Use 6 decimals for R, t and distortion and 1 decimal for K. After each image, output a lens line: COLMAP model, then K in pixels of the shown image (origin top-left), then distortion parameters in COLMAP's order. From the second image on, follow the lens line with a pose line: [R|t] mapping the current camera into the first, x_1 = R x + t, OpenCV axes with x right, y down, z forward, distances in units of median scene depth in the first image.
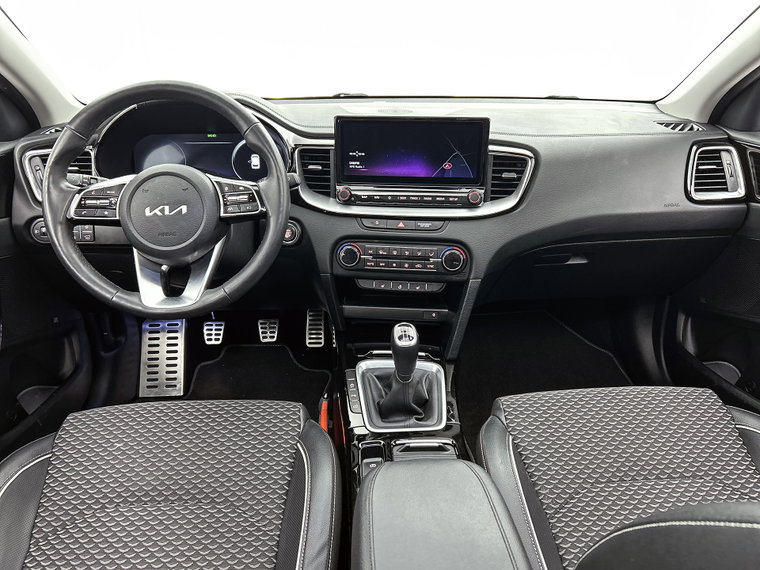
lens RADIAL K [[584.2, 0, 384.0], [0, 584.2, 289.9], [0, 0, 1]] dist [0.023559, -0.006020]
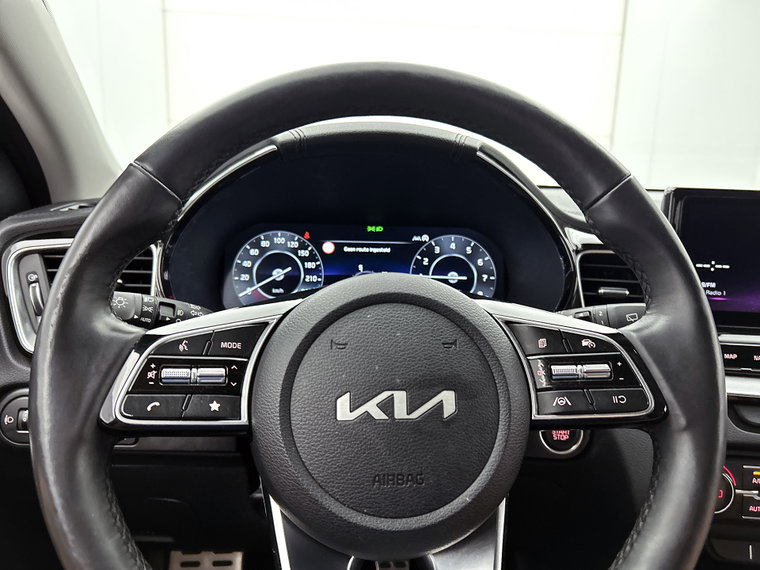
lens RADIAL K [[584.2, 0, 382.9], [0, 584.2, 287.3], [0, 0, 1]] dist [0.023559, -0.006020]
pose [[0.999447, 0.027452, 0.018765, -0.353840], [-0.022822, 0.976708, -0.213357, -0.118267], [-0.024185, 0.212810, 0.976794, 0.596858]]
